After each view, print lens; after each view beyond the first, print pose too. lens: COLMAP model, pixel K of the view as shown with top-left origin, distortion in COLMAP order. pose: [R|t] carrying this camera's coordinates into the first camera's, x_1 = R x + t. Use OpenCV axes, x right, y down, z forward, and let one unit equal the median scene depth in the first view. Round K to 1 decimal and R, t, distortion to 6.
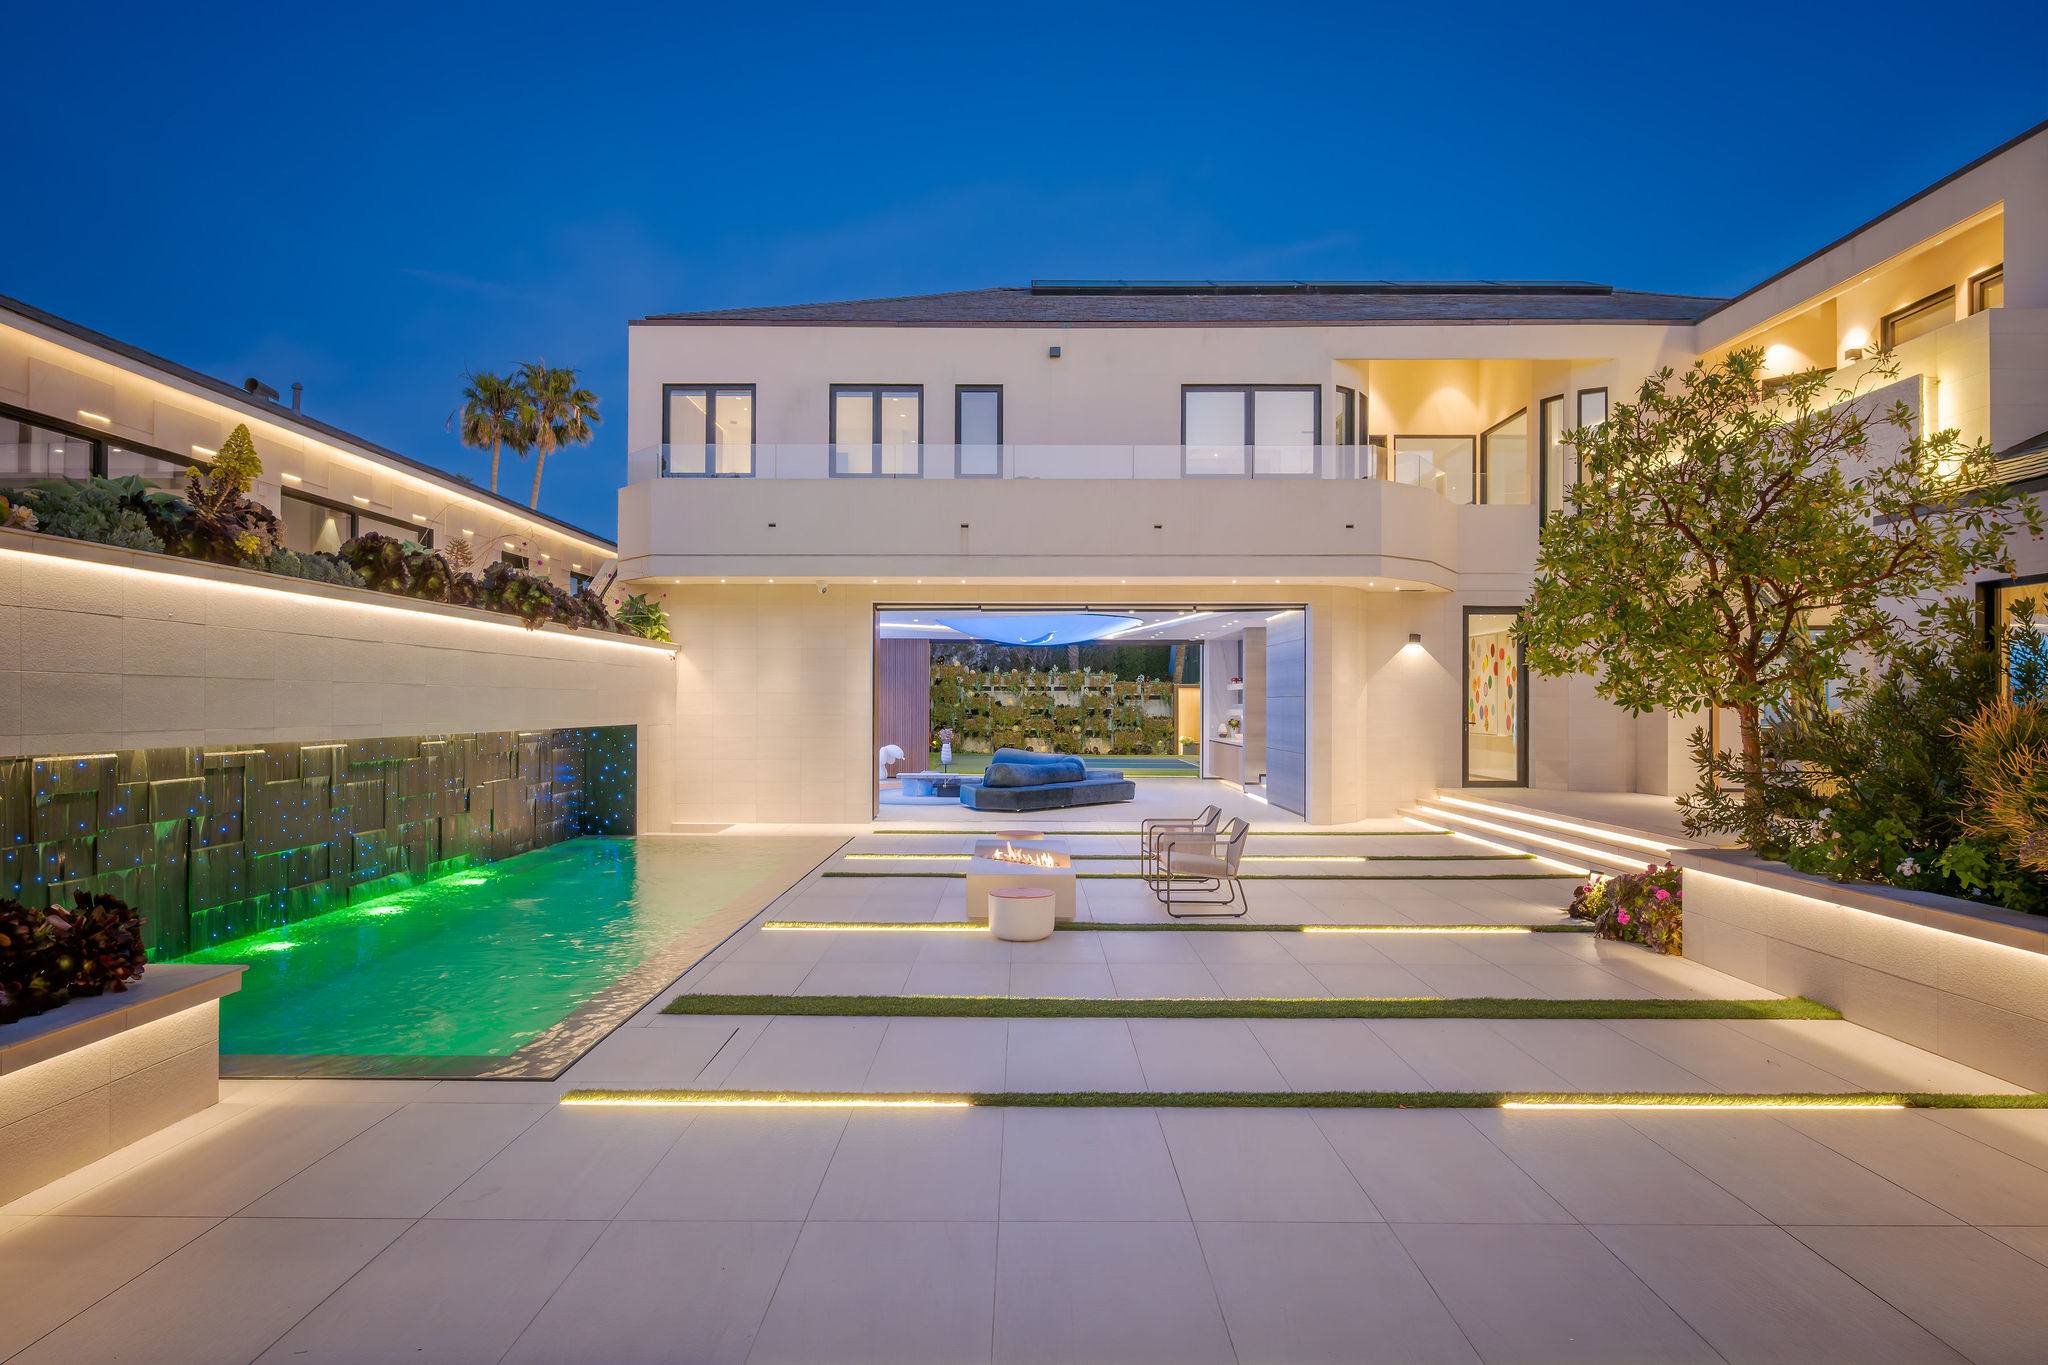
lens RADIAL K [[1135.2, 0, 1023.0], [0, 1135.2, 688.6], [0, 0, 1]] dist [0.000948, -0.001425]
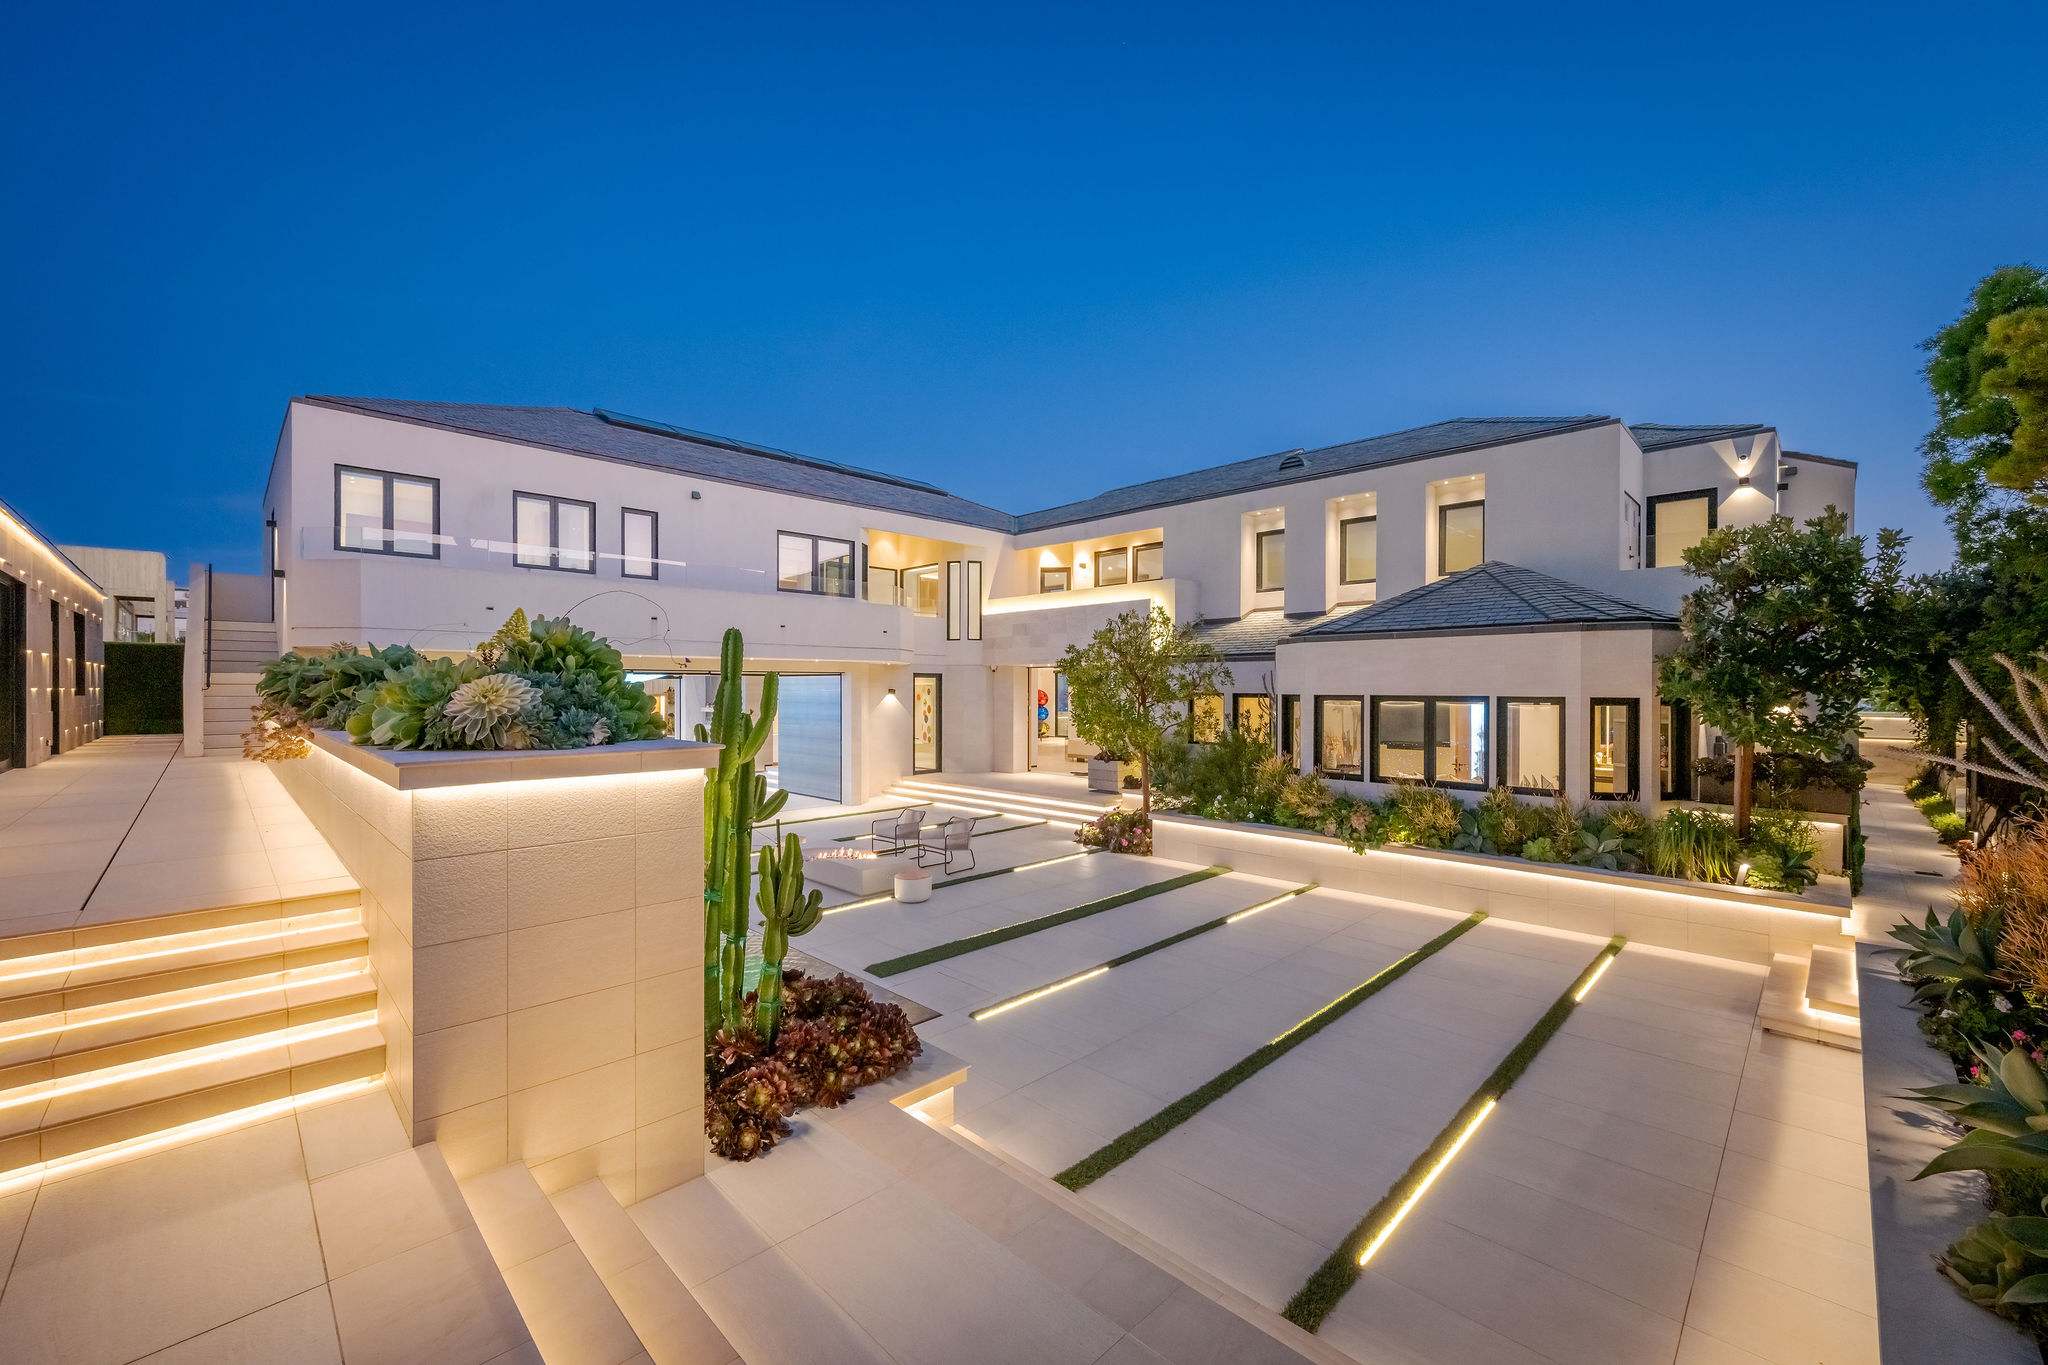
lens RADIAL K [[807.1, 0, 1026.6], [0, 807.1, 684.7], [0, 0, 1]] dist [0.000797, 0.000112]
pose [[0.703864, 0.000742, 0.710335, -0.399881], [-0.009054, 0.999928, 0.007927, -0.068652], [-0.710277, -0.012011, 0.703819, -0.015544]]
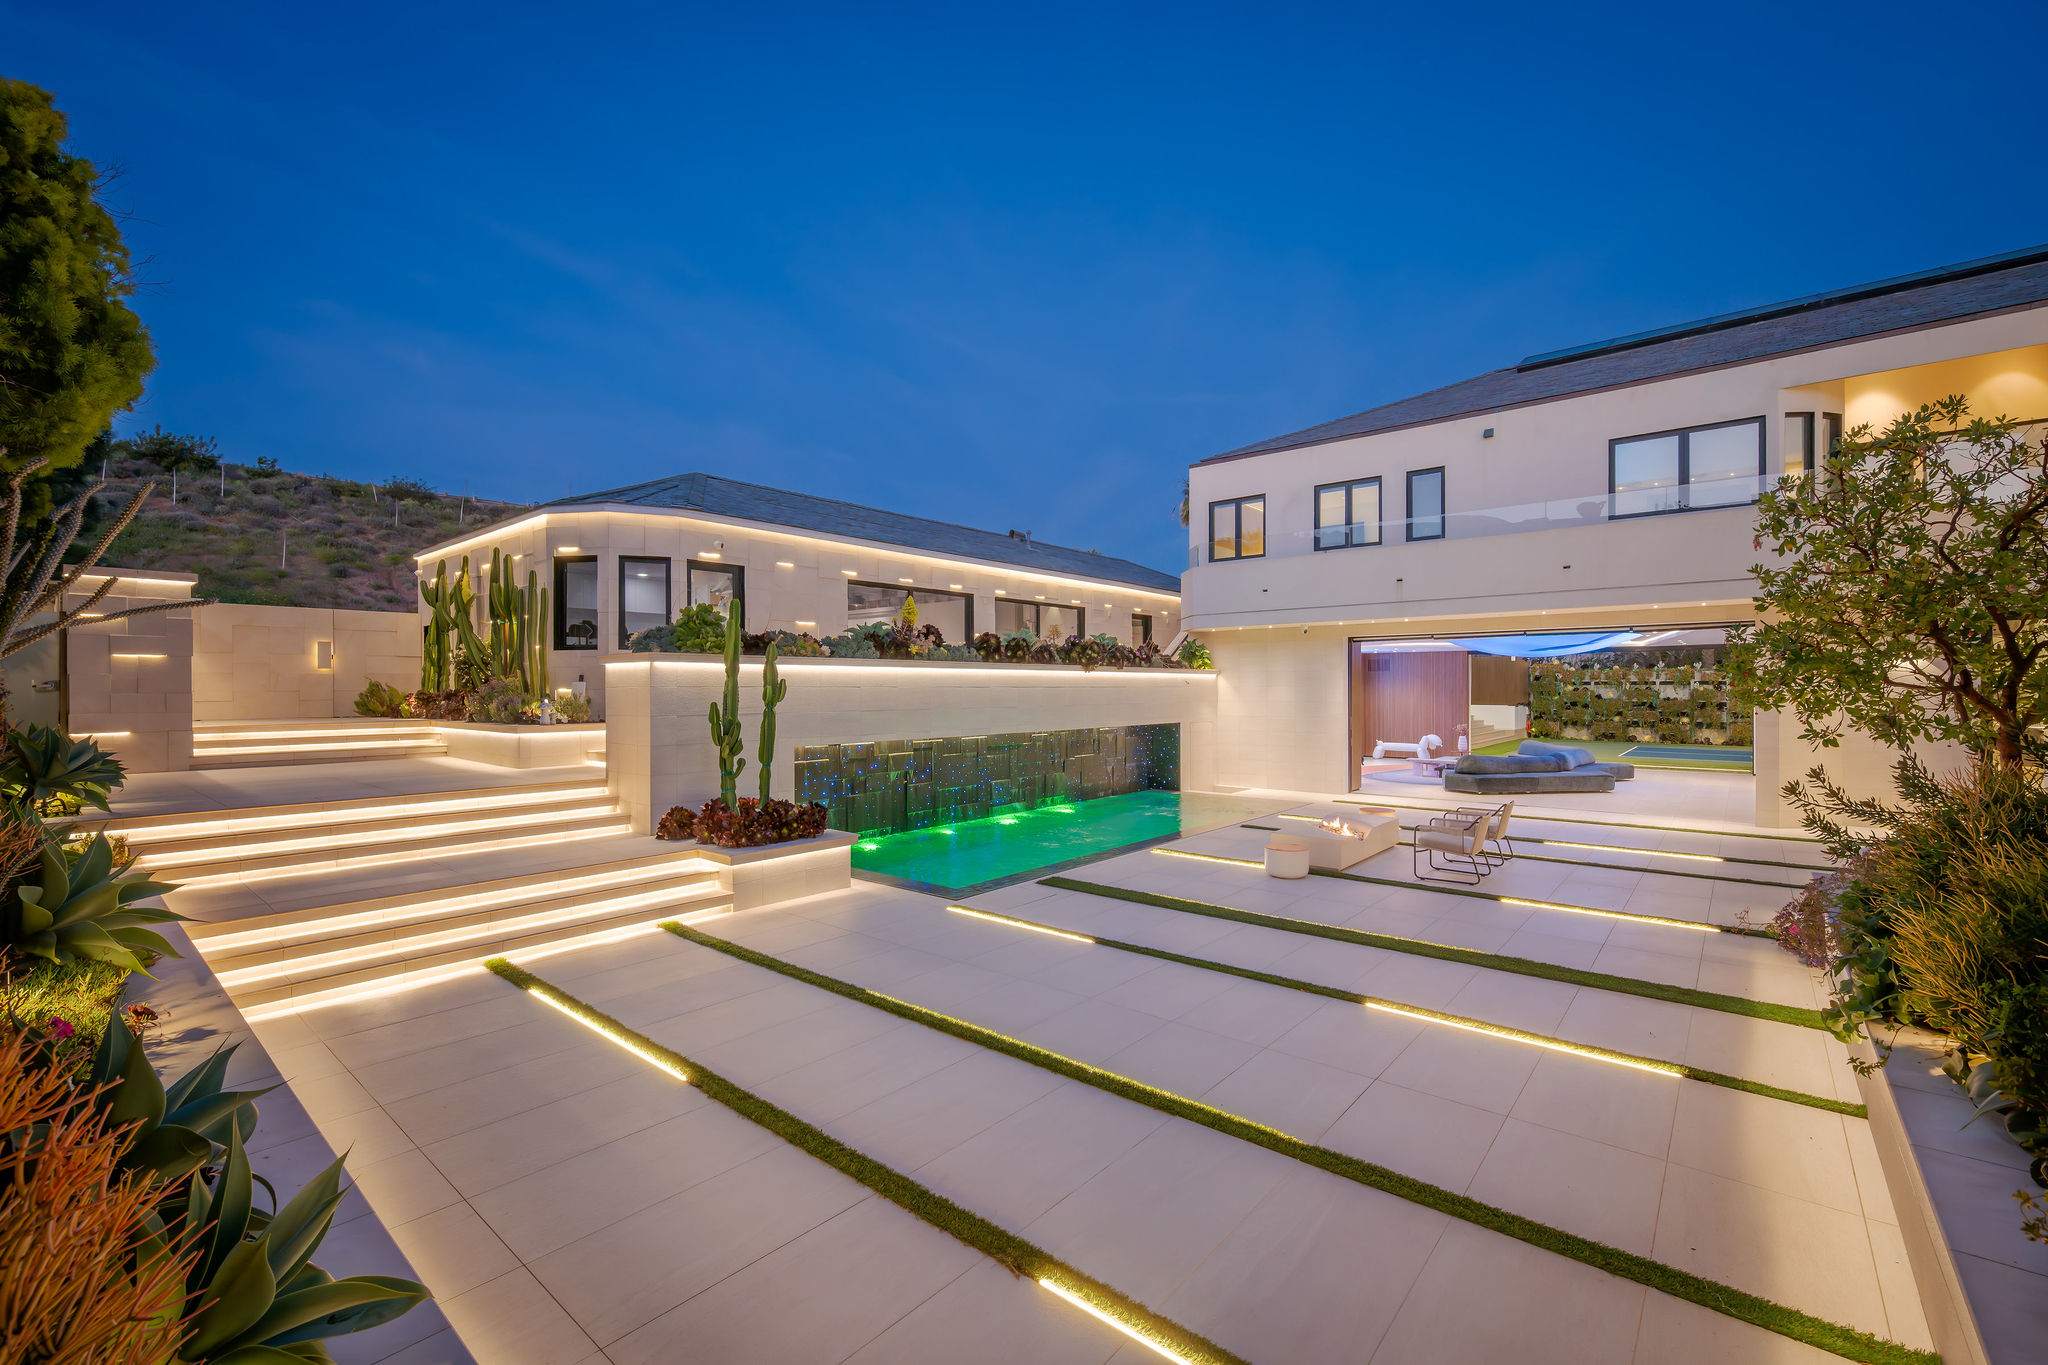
lens RADIAL K [[858.7, 0, 1030.8], [0, 858.7, 688.2], [0, 0, 1]] dist [-0.000626, -0.000200]
pose [[0.770269, -0.004663, -0.637702, 0.242995], [0.013028, 0.999880, 0.008424, -0.026965], [0.637586, -0.014797, 0.770237, -0.065095]]
